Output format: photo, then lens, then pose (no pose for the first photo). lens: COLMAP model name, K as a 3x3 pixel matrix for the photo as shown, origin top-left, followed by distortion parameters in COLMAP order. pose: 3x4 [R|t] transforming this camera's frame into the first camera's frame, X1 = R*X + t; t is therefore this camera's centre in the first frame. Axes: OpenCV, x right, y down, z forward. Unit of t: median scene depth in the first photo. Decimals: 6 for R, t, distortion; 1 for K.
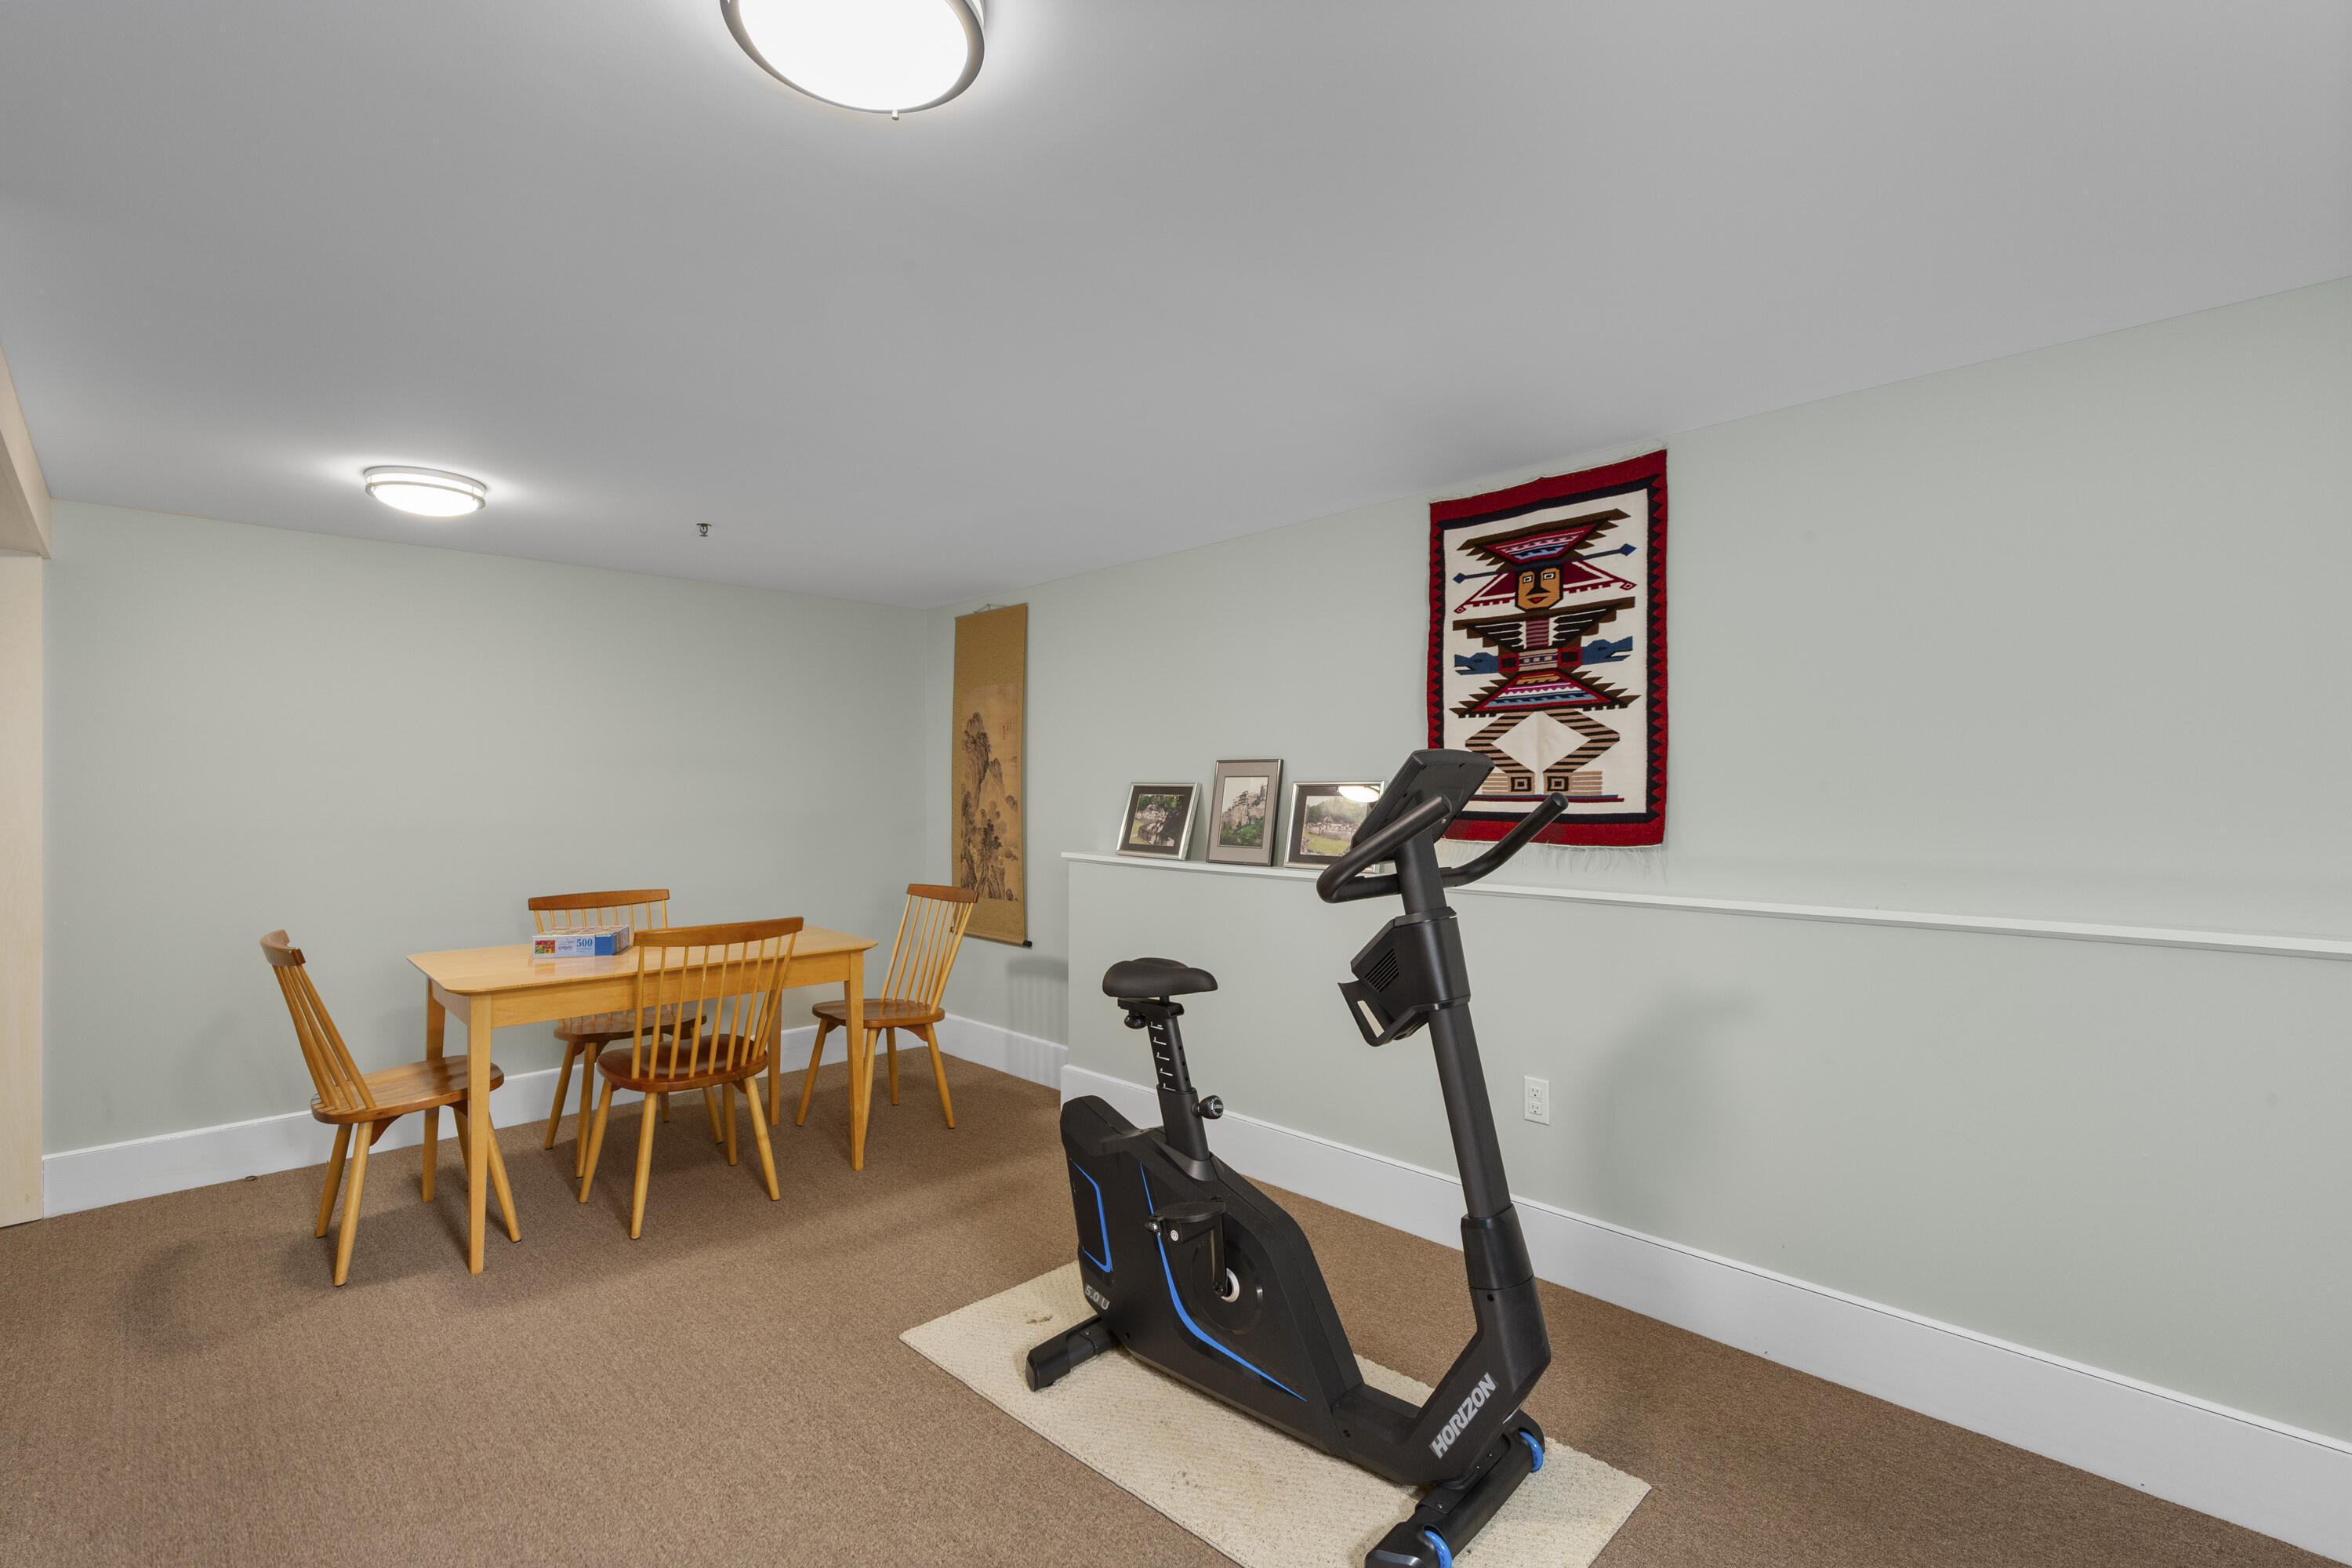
lens RADIAL K [[1075.6, 0, 1167.3], [0, 1075.6, 796.7], [0, 0, 1]] dist [0.004234, 0.000511]
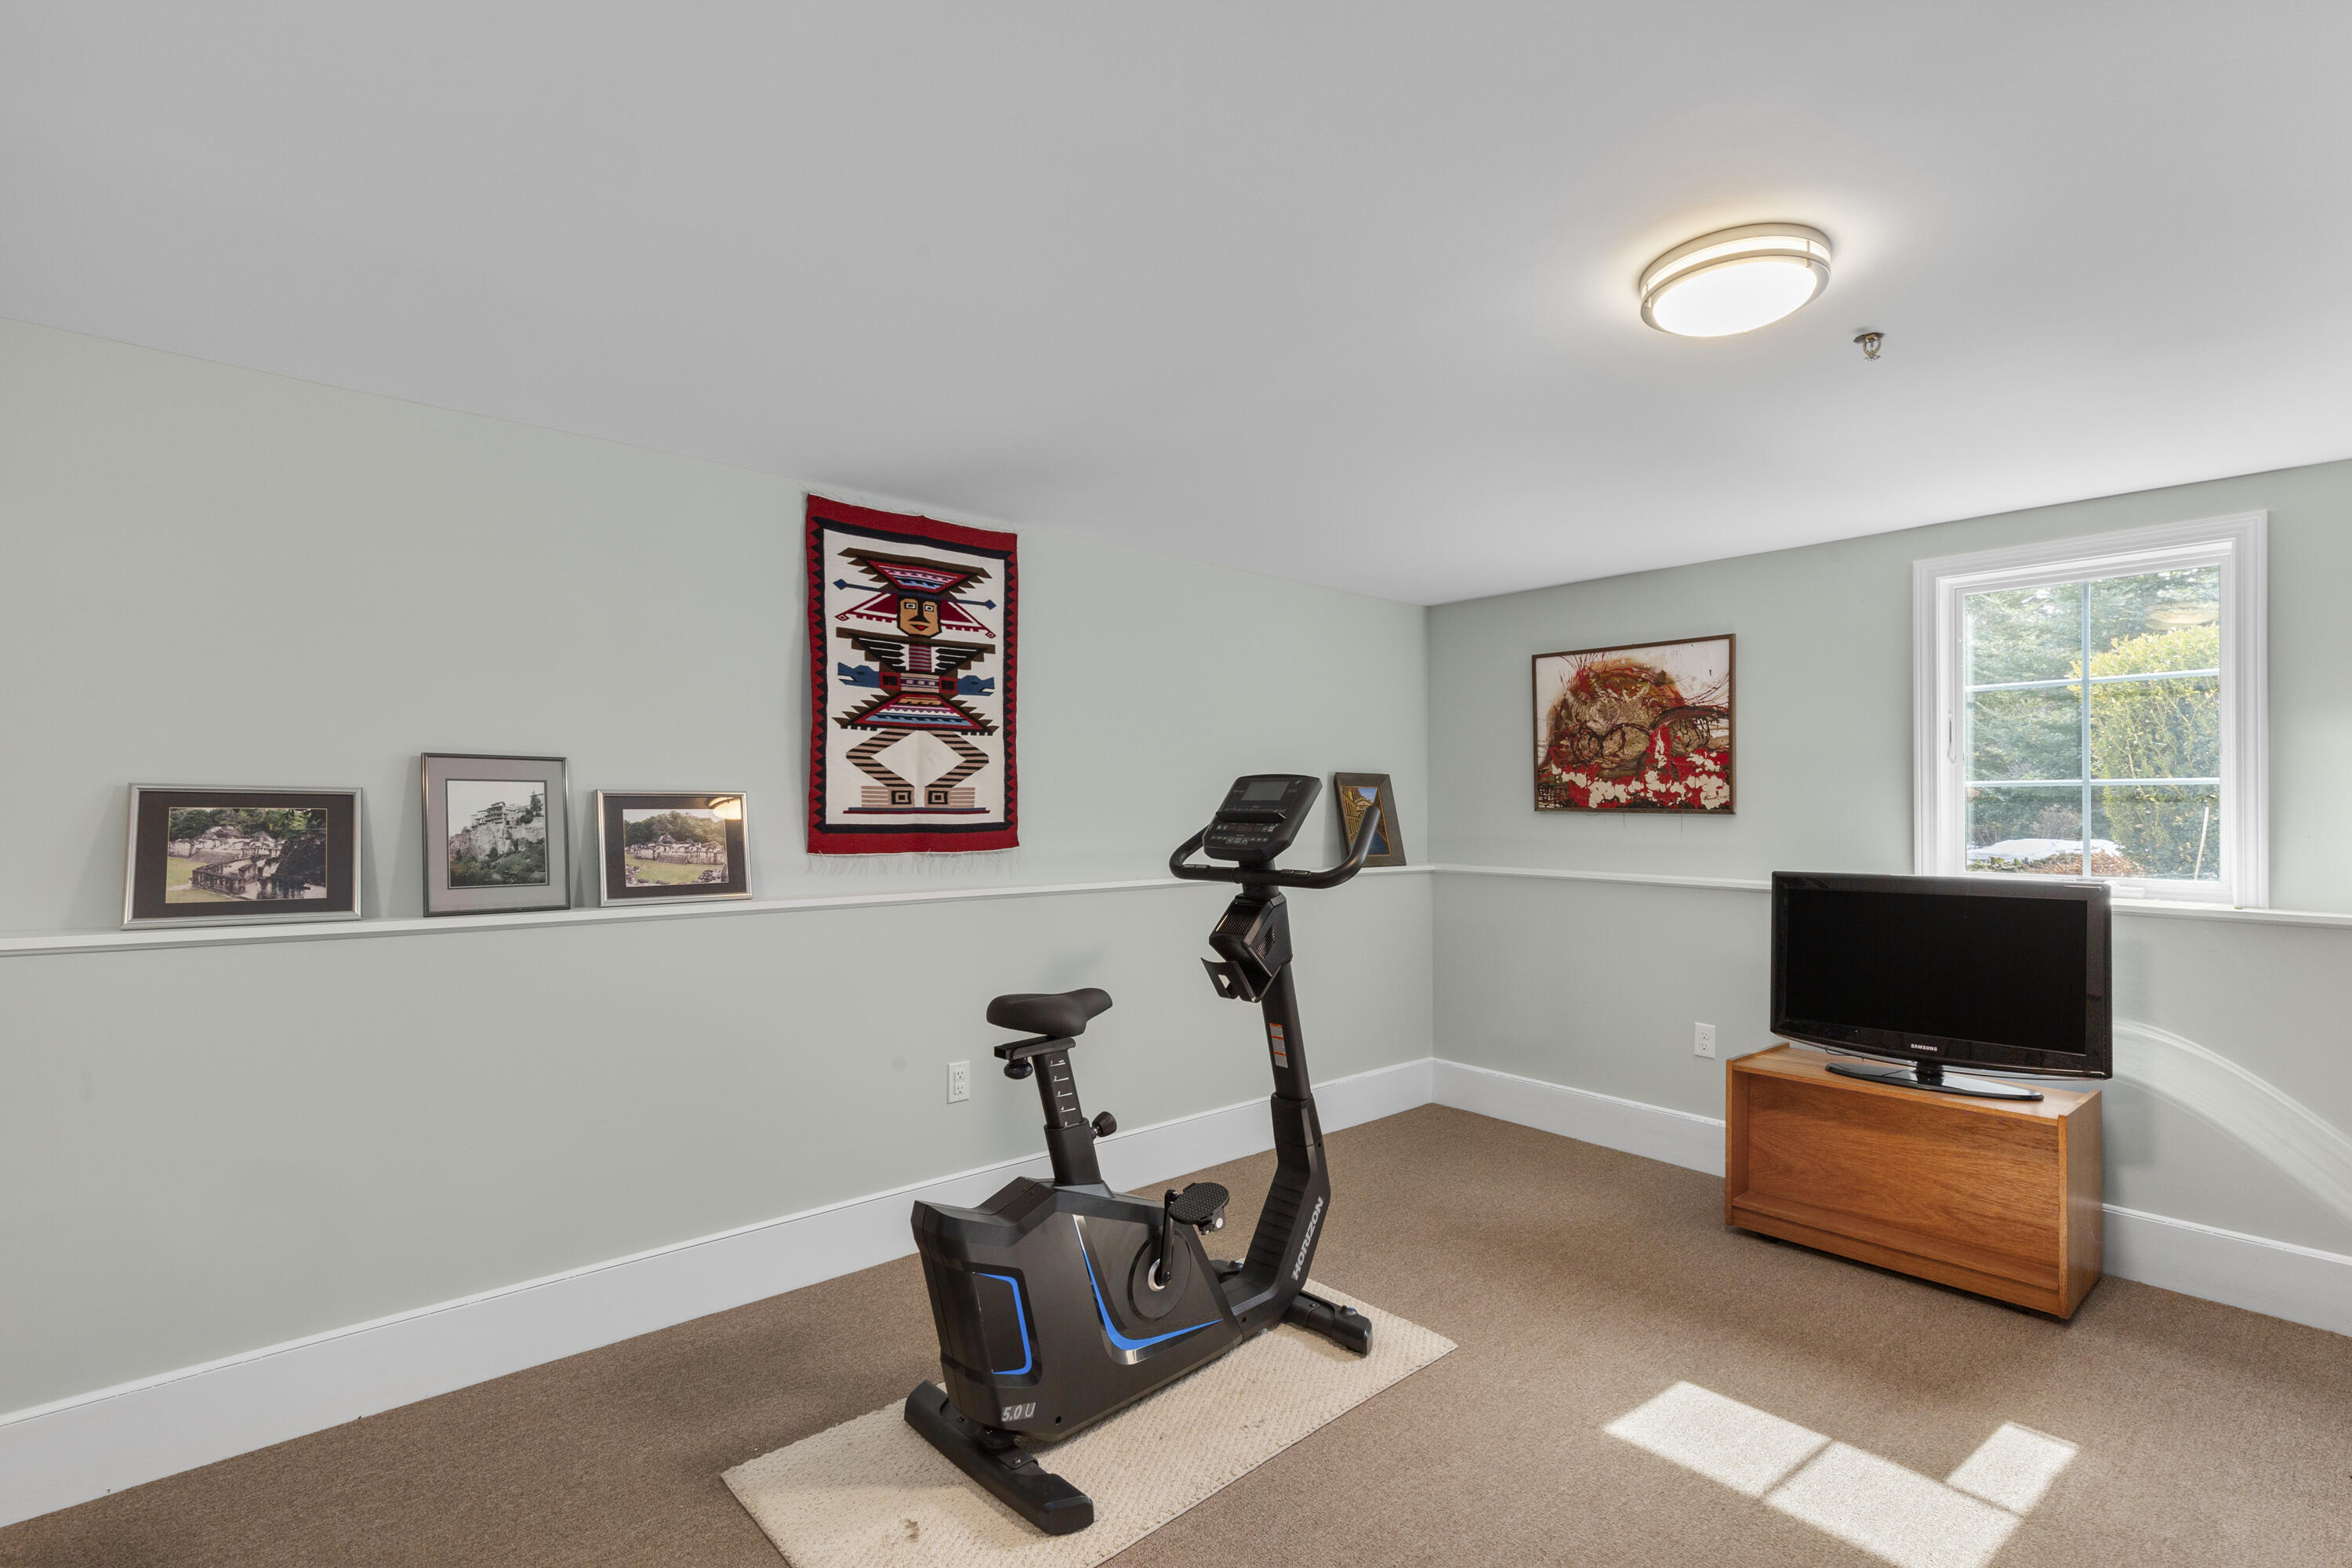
lens RADIAL K [[1152.4, 0, 1165.9], [0, 1152.4, 791.7], [0, 0, 1]] dist [0.003137, 0.000184]
pose [[0.023282, 0.006197, 0.999710, -0.797469], [-0.004064, 0.999973, -0.006104, -0.011385], [-0.999721, -0.003921, 0.023306, 0.715055]]
